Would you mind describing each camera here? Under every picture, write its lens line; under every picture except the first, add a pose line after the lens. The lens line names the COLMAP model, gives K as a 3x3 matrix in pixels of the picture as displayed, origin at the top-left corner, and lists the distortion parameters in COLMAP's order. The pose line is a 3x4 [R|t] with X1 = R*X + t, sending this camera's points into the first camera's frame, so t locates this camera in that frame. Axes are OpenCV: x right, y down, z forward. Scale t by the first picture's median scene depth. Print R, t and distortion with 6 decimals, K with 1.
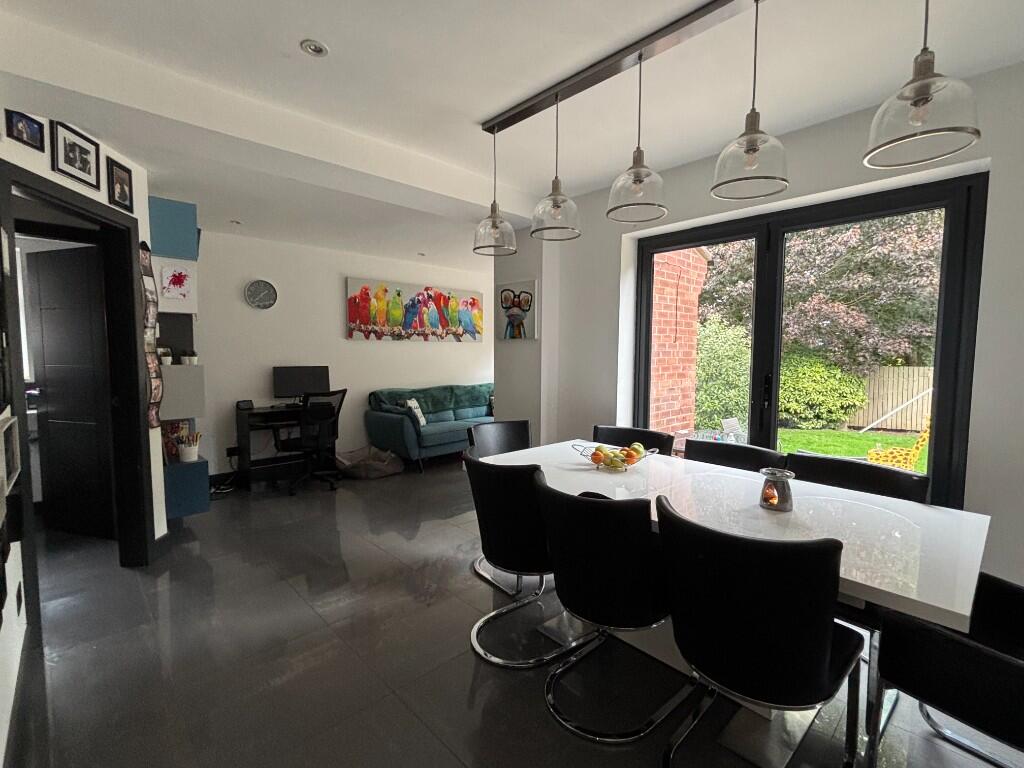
lens RADIAL K [[467.8, 0, 515.5], [0, 467.8, 385.7], [0, 0, 1]] dist [0.004252, -0.000061]
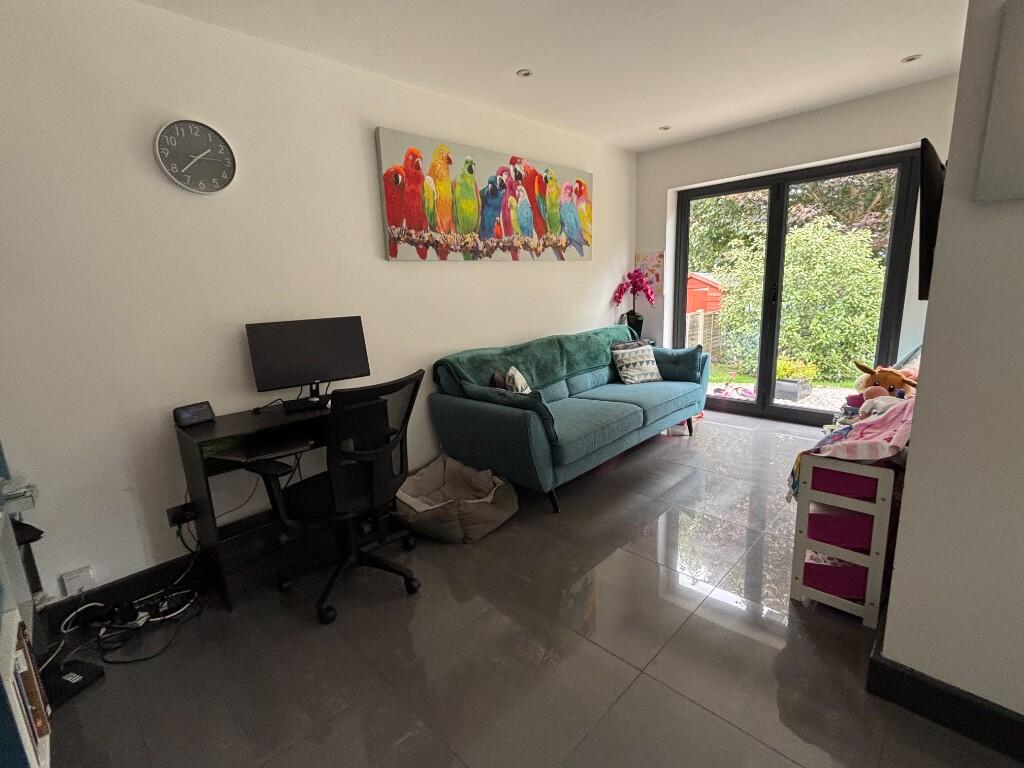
lens RADIAL K [[467.8, 0, 507.5], [0, 467.8, 383.1], [0, 0, 1]] dist [0.004252, -0.000061]
pose [[0.998060, -0.056574, 0.025998, -0.229430], [0.052454, 0.988984, 0.138414, -0.028609], [-0.033542, -0.136782, 0.990033, 0.438310]]
